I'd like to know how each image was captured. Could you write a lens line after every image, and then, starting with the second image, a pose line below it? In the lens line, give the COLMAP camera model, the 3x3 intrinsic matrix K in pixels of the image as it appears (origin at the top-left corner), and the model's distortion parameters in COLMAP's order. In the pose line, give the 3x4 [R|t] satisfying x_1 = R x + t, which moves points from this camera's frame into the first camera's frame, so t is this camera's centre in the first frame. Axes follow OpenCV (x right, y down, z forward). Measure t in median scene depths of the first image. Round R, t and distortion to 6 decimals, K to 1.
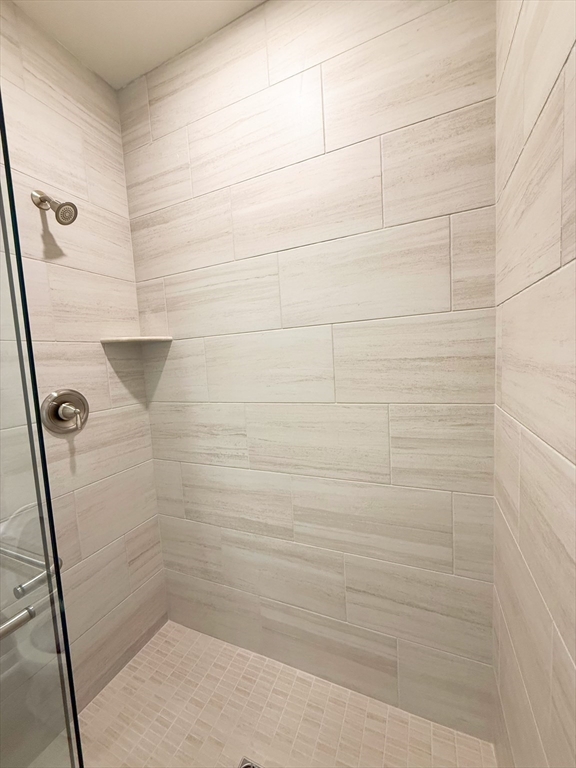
lens RADIAL K [[305.7, 0, 288.0], [0, 305.7, 384.0], [0, 0, 1]] dist [0.002819, 0.000374]
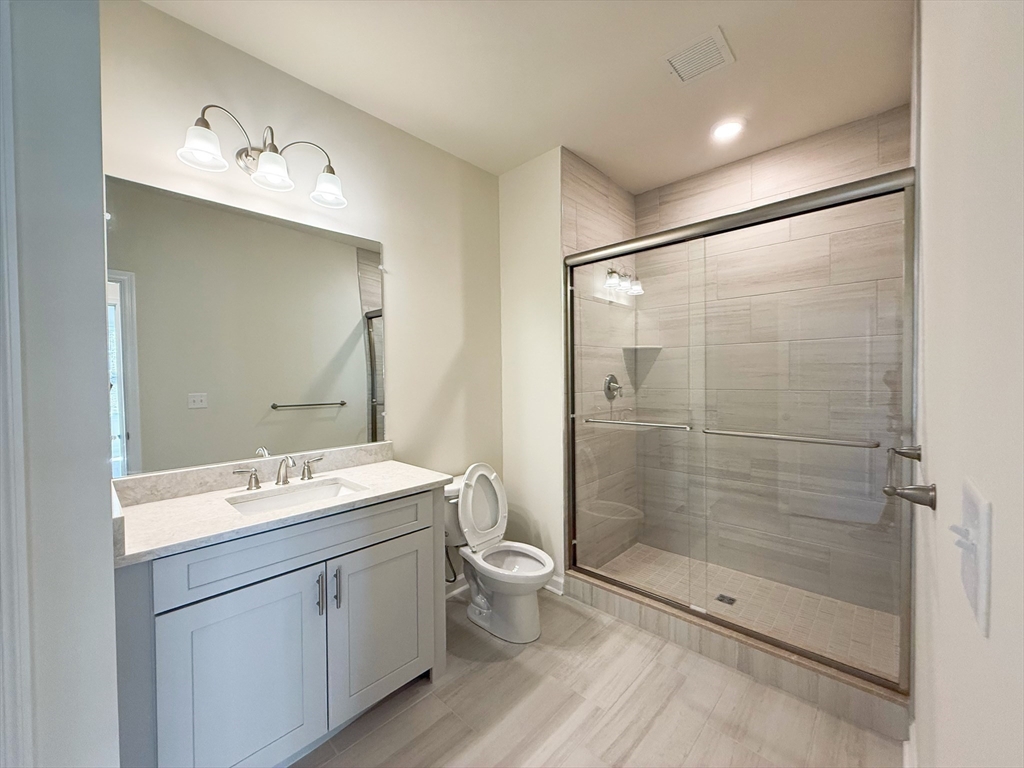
lens RADIAL K [[407.6, 0, 512.0], [0, 407.6, 384.0], [0, 0, 1]] dist [0.002819, 0.000374]
pose [[0.942853, 0.052699, -0.329016, -0.443096], [-0.071146, 0.996483, -0.044272, 0.198644], [0.325526, 0.065150, 0.943286, -1.286831]]
